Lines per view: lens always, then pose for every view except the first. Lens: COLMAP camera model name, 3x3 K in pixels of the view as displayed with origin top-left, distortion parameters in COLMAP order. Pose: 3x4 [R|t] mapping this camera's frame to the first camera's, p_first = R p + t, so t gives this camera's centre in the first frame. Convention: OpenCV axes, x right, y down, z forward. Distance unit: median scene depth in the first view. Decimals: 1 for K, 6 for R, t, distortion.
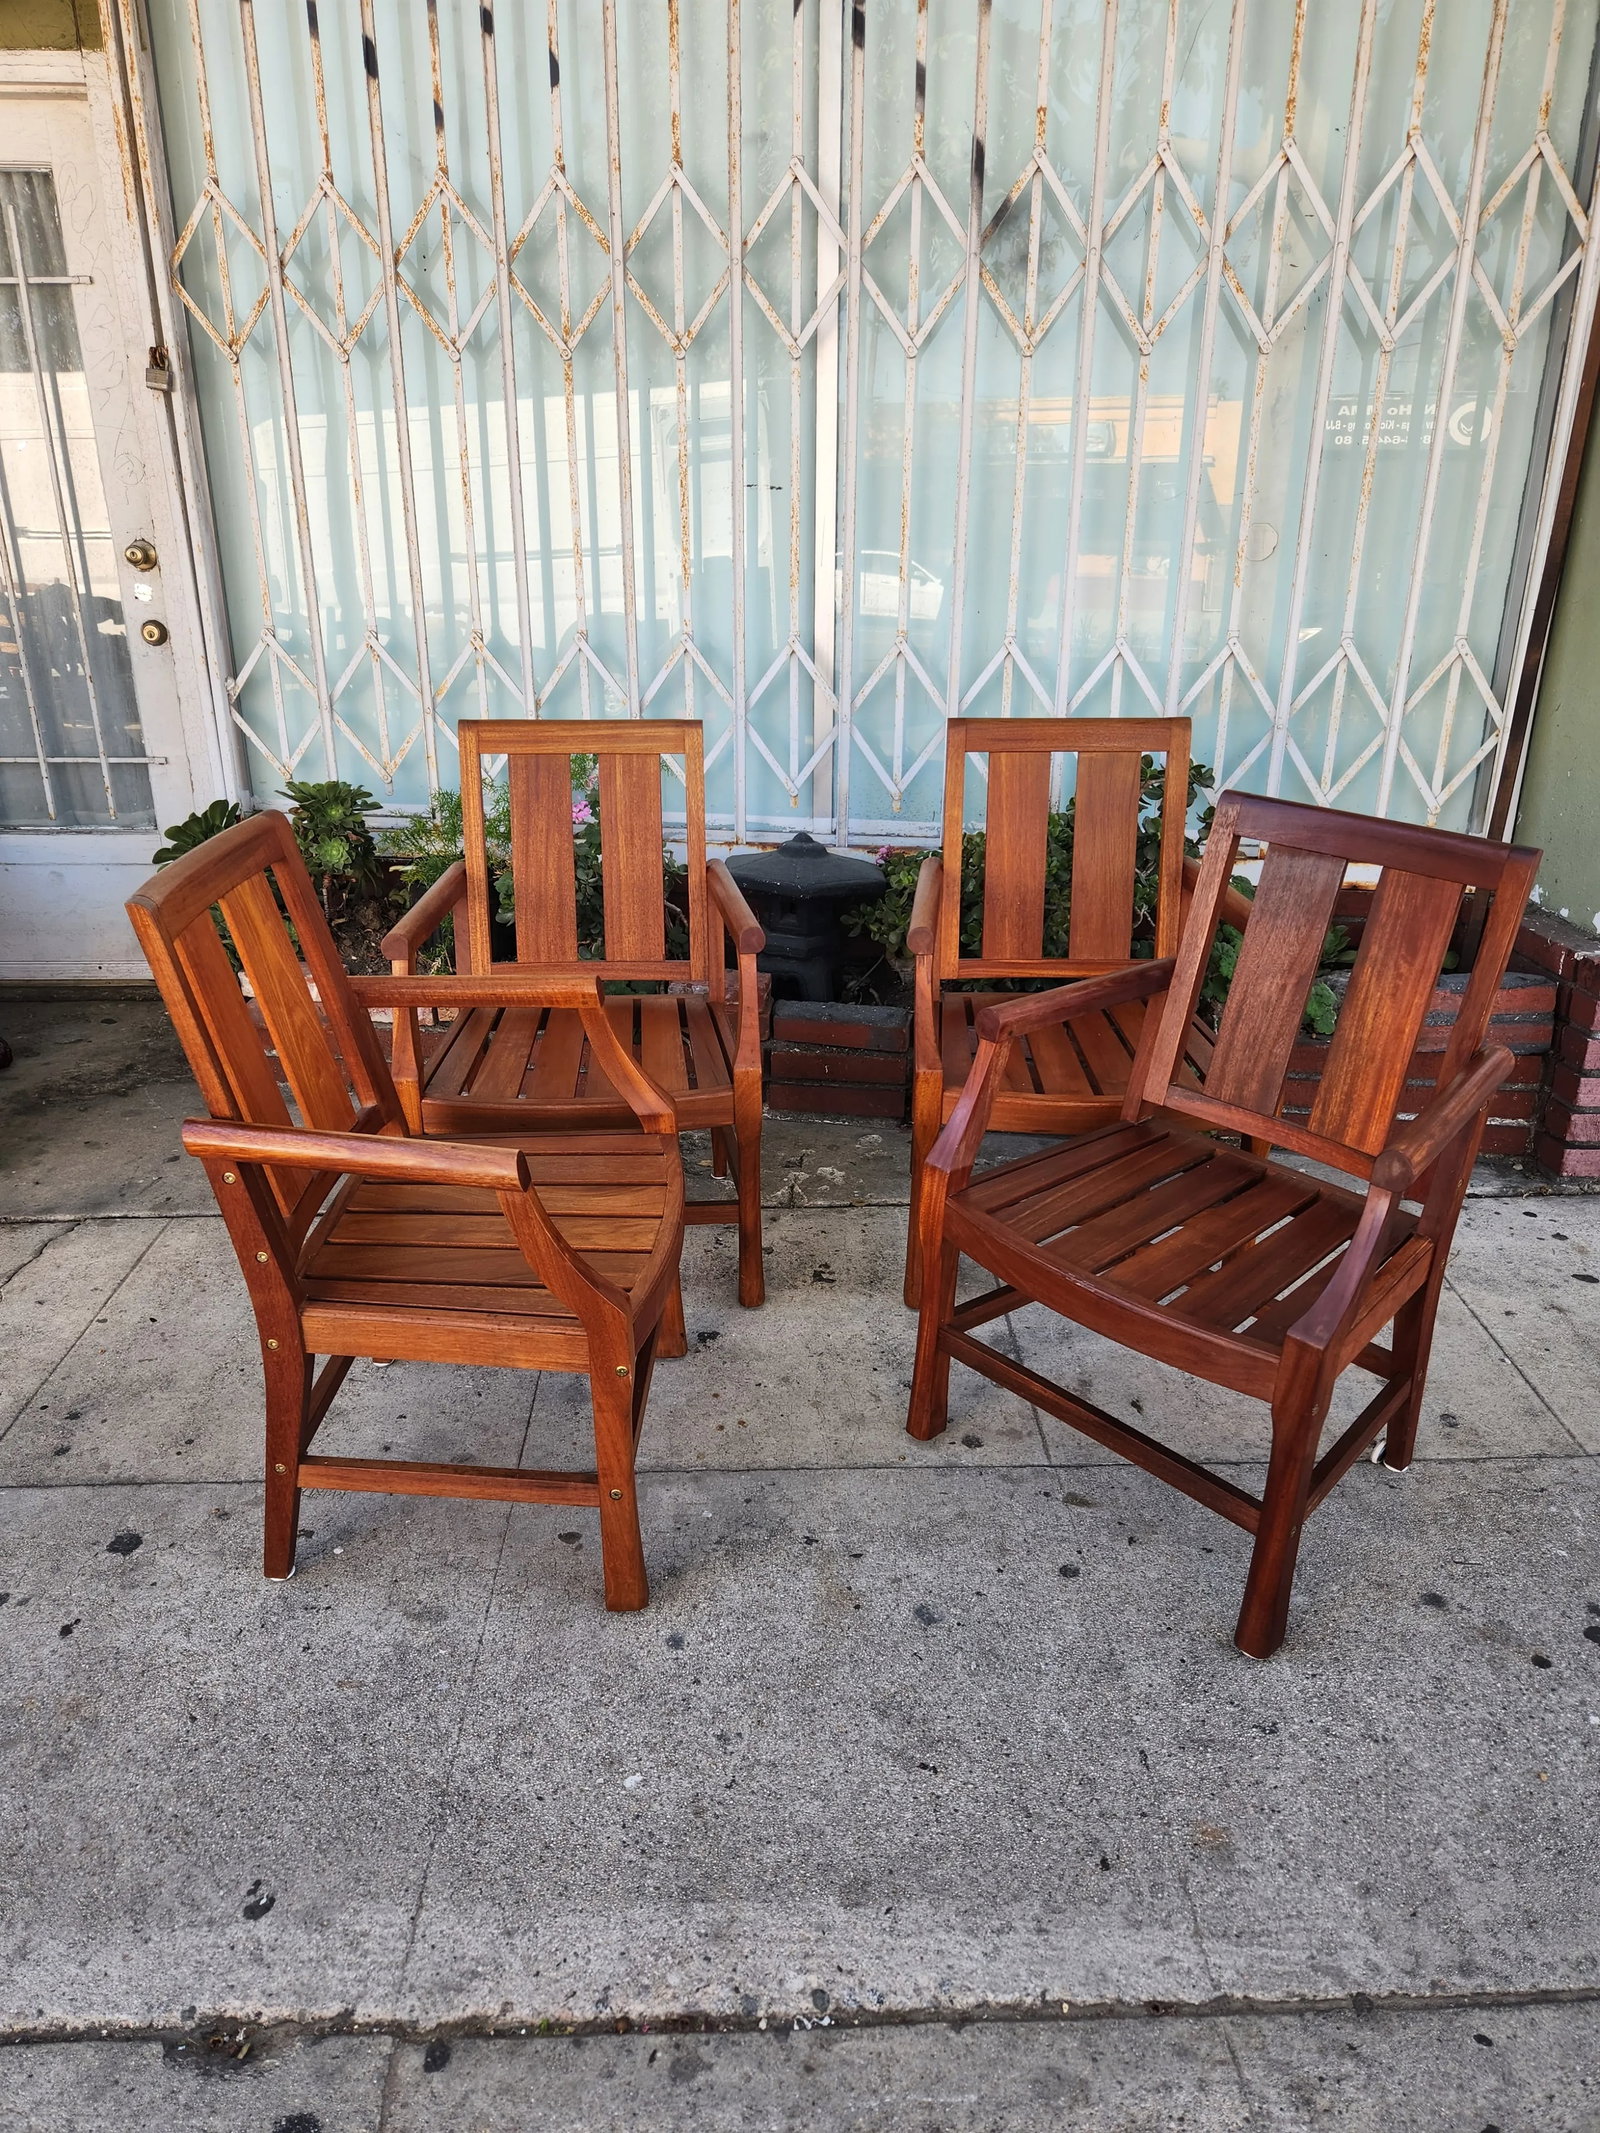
lens RADIAL K [[1427.7, 0, 781.1], [0, 1427.7, 1066.3], [0, 0, 1]] dist [0.061264, -0.047751]
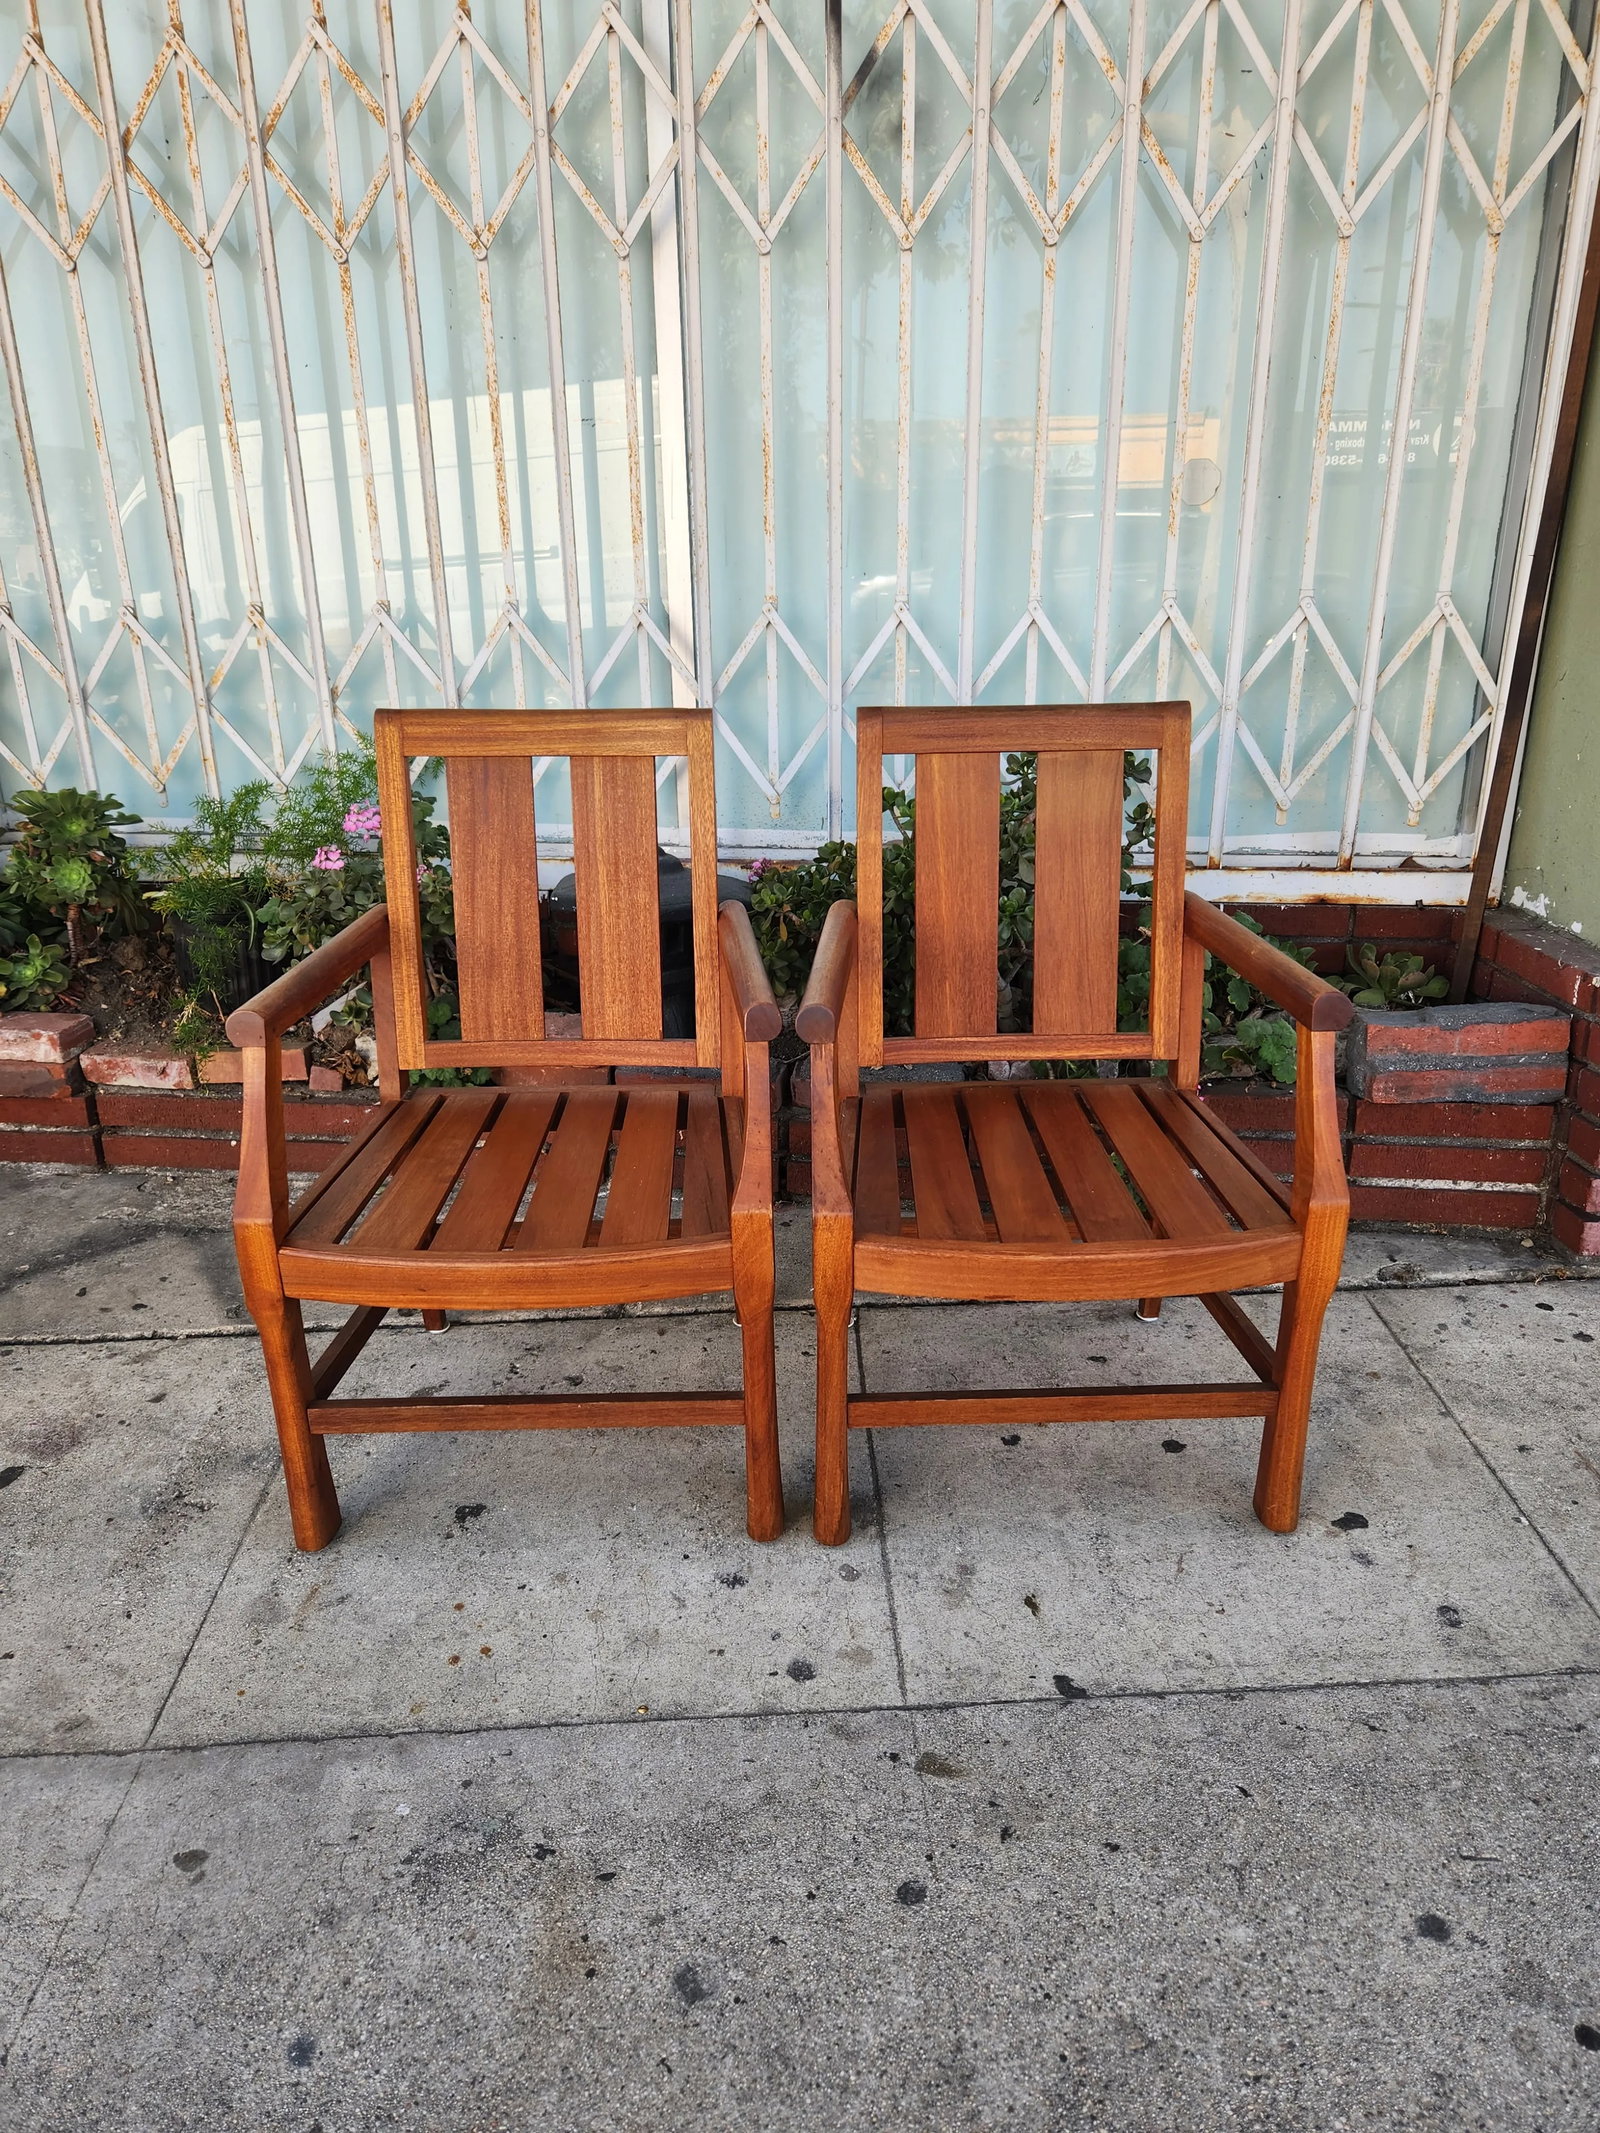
lens RADIAL K [[1427.7, 0, 816.4], [0, 1427.7, 1085.0], [0, 0, 1]] dist [0.061264, -0.047751]
pose [[0.999568, -0.019023, 0.022422, 0.125078], [0.019158, 0.999799, -0.005831, -0.027877], [-0.022307, 0.006258, 0.999732, 0.261534]]
